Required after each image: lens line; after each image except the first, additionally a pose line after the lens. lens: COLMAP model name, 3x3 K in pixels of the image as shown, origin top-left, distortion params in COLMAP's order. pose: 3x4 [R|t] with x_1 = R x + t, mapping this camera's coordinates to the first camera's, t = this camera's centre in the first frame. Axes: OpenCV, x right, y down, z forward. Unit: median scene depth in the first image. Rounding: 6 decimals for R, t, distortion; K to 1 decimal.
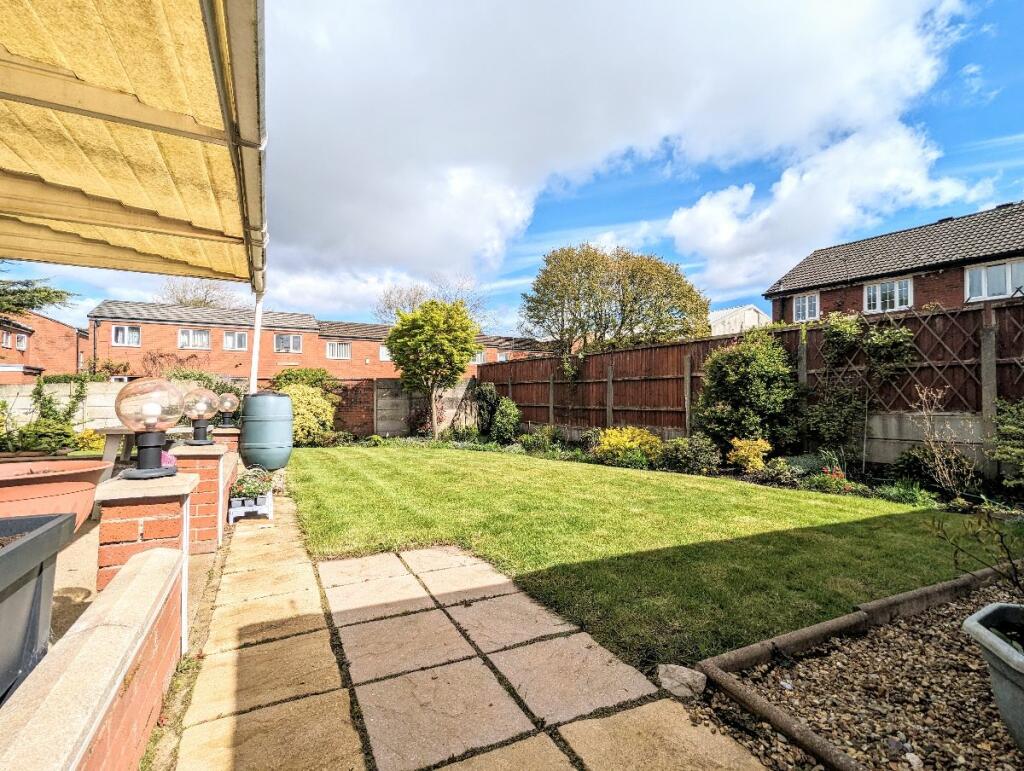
lens RADIAL K [[486.6, 0, 514.9], [0, 486.6, 387.9], [0, 0, 1]] dist [-0.001984, -0.000190]
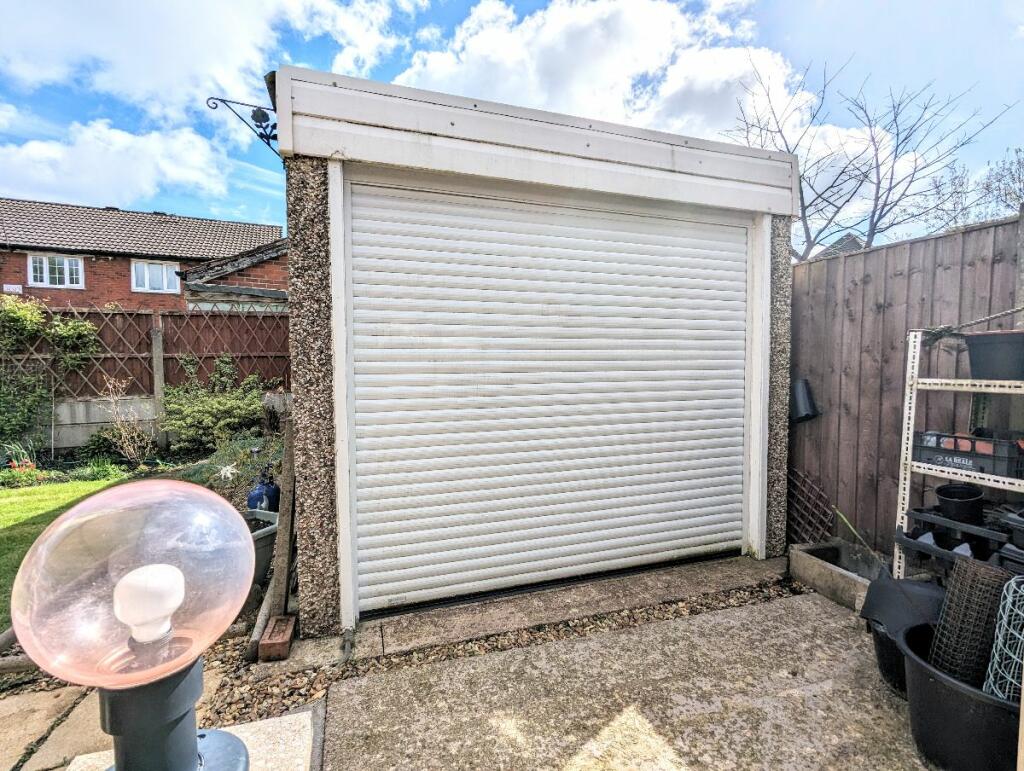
lens RADIAL K [[486.6, 0, 514.9], [0, 486.6, 387.9], [0, 0, 1]] dist [-0.001984, -0.000190]
pose [[0.150870, -0.049817, 0.987298, -0.145558], [-0.011344, 0.998576, 0.052120, -0.042123], [-0.988488, -0.019063, 0.150090, -0.121108]]
